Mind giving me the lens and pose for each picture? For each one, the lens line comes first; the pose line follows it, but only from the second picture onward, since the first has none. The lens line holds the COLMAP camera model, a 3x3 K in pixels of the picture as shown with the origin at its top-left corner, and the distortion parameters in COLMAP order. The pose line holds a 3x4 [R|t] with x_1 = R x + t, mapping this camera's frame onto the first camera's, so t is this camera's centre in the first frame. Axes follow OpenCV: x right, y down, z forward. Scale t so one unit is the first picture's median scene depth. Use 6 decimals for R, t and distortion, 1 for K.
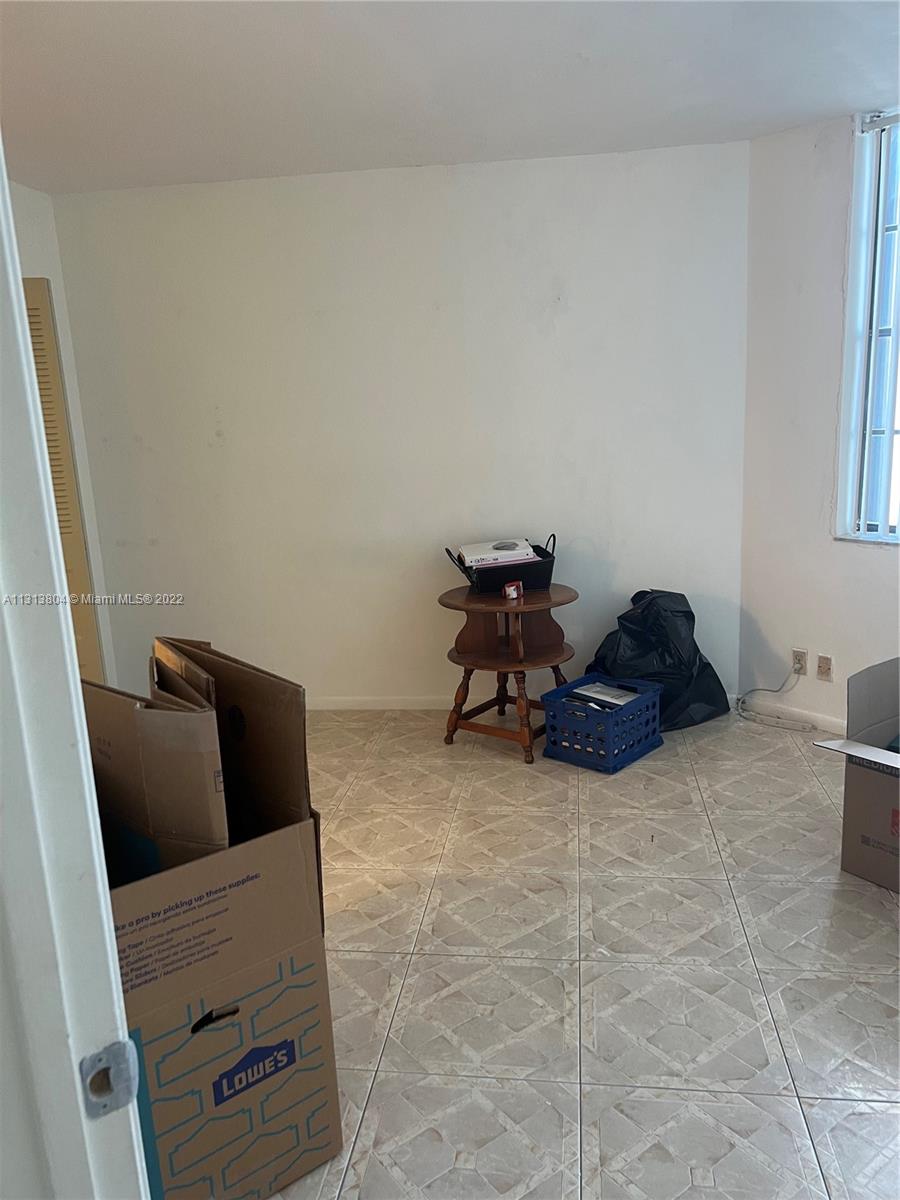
lens RADIAL K [[913.9, 0, 453.3], [0, 913.9, 598.2], [0, 0, 1]] dist [0.032157, -0.042274]
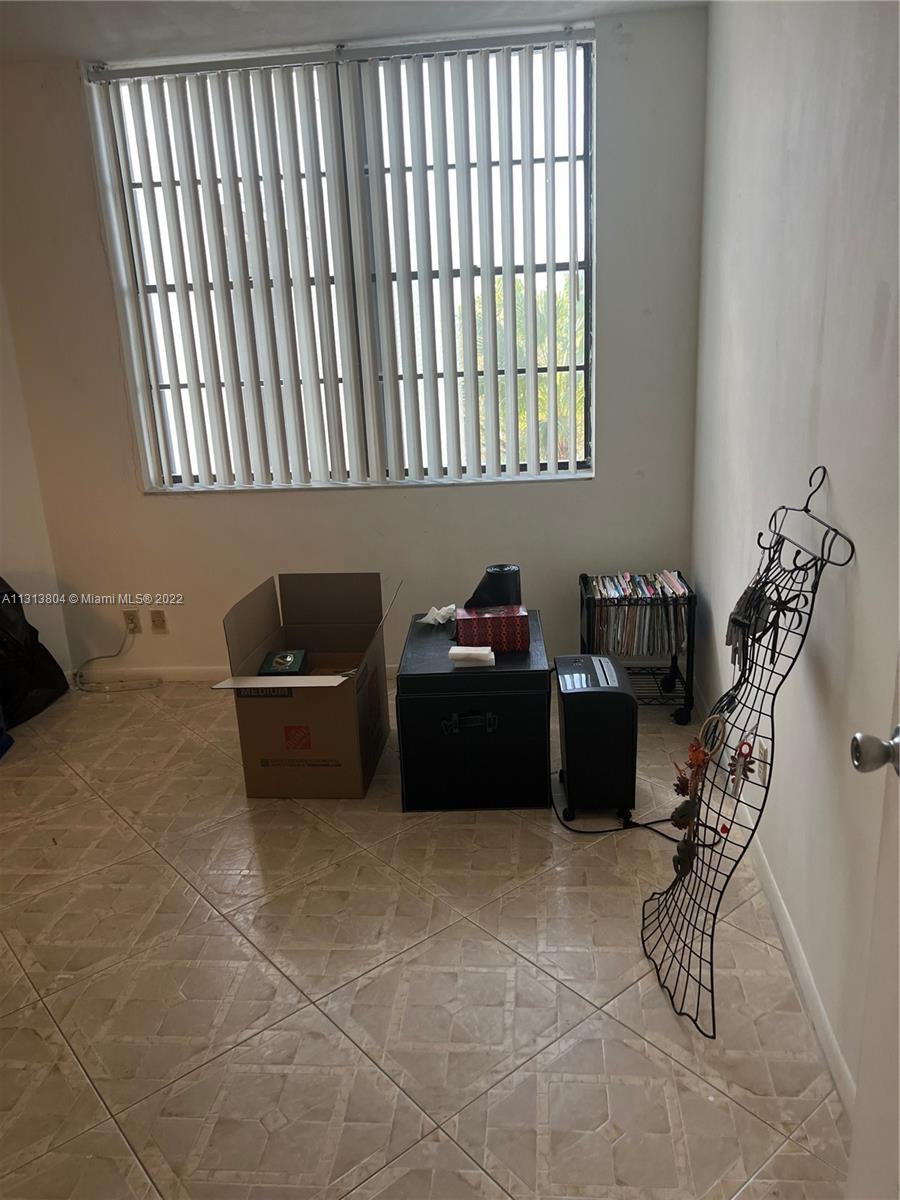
lens RADIAL K [[913.9, 0, 450.4], [0, 913.9, 595.1], [0, 0, 1]] dist [0.032157, -0.042274]
pose [[0.661038, -0.187770, 0.726479, -0.127934], [0.165083, 0.980854, 0.103306, -0.004706], [-0.731968, 0.051641, 0.679380, 0.081189]]
